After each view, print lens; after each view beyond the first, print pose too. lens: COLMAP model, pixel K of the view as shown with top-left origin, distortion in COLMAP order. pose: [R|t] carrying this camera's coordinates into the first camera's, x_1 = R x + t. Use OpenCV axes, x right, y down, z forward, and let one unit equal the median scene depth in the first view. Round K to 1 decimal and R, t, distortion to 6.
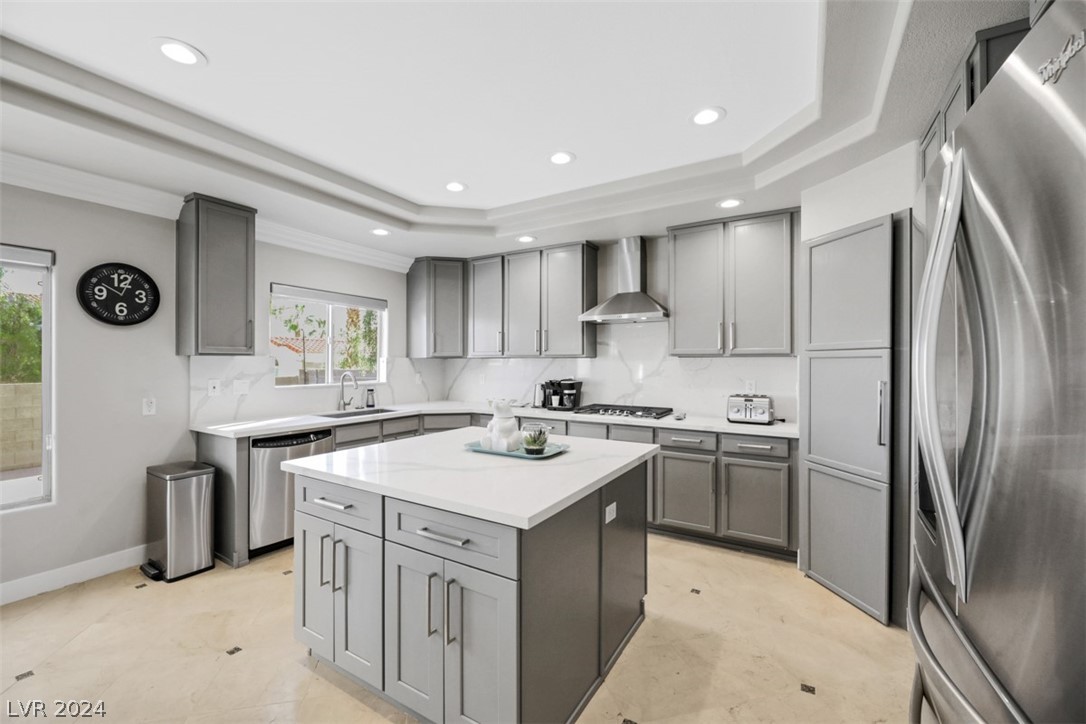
lens RADIAL K [[440.3, 0, 541.9], [0, 440.3, 361.5], [0, 0, 1]] dist [-0.002339, 0.000195]
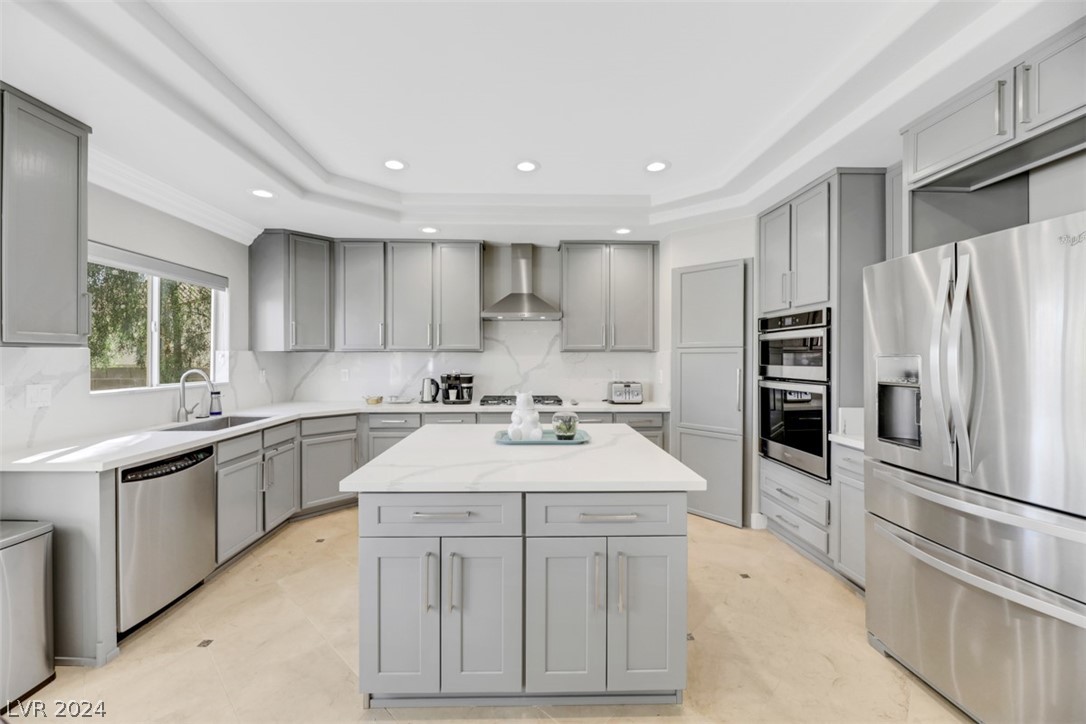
lens RADIAL K [[426.8, 0, 533.9], [0, 426.8, 358.2], [0, 0, 1]] dist [-0.001058, -0.001137]
pose [[0.843501, -0.003366, 0.537118, -0.406077], [0.000034, 0.999981, 0.006213, -0.000237], [-0.537128, -0.005223, 0.843485, 0.089724]]
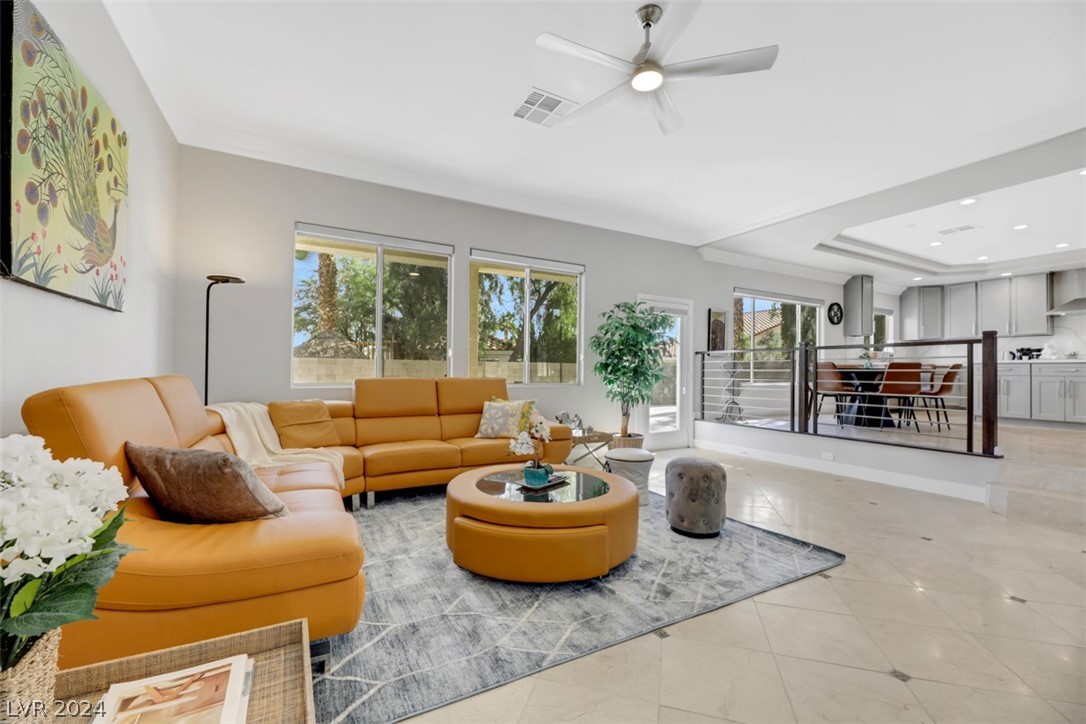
lens RADIAL K [[446.5, 0, 542.1], [0, 446.5, 365.1], [0, 0, 1]] dist [0.001045, -0.001842]
pose [[0.864899, -0.001018, -0.501946, -0.948913], [-0.006601, 0.999888, -0.013404, 0.187123], [0.501903, 0.014906, 0.864795, -1.986747]]
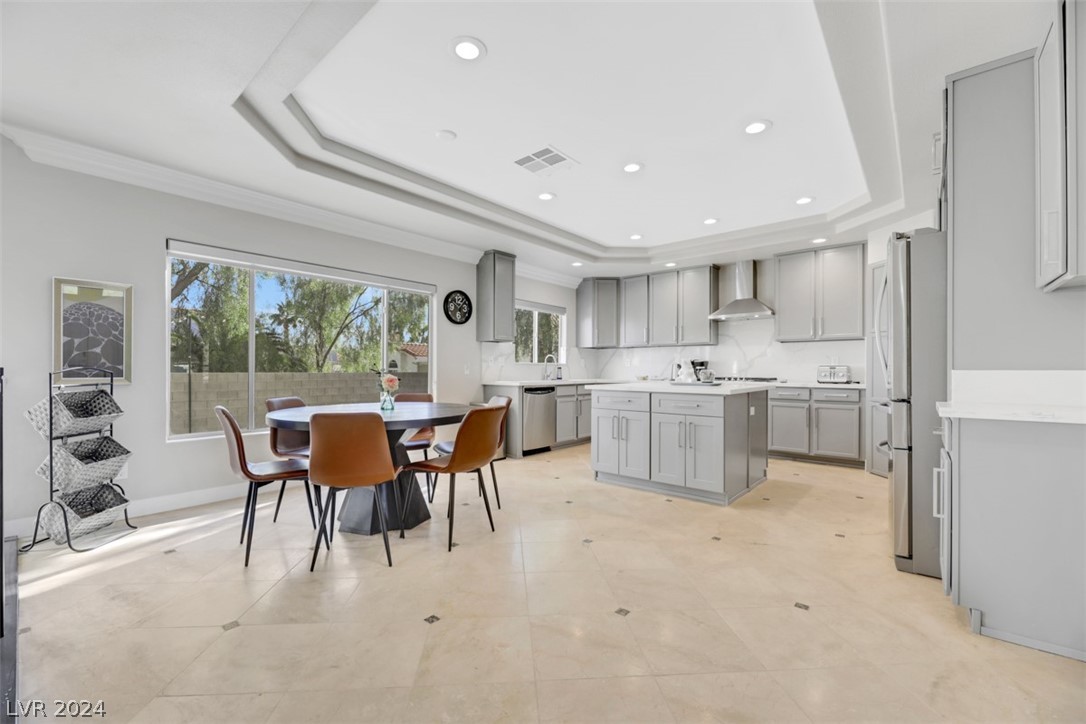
lens RADIAL K [[446.5, 0, 541.6], [0, 446.5, 369.6], [0, 0, 1]] dist [0.001045, -0.001842]
pose [[0.986976, 0.001194, -0.160860, -0.259497], [-0.000999, 0.999999, 0.001298, 0.086904], [0.160862, -0.001120, 0.986976, -0.648359]]
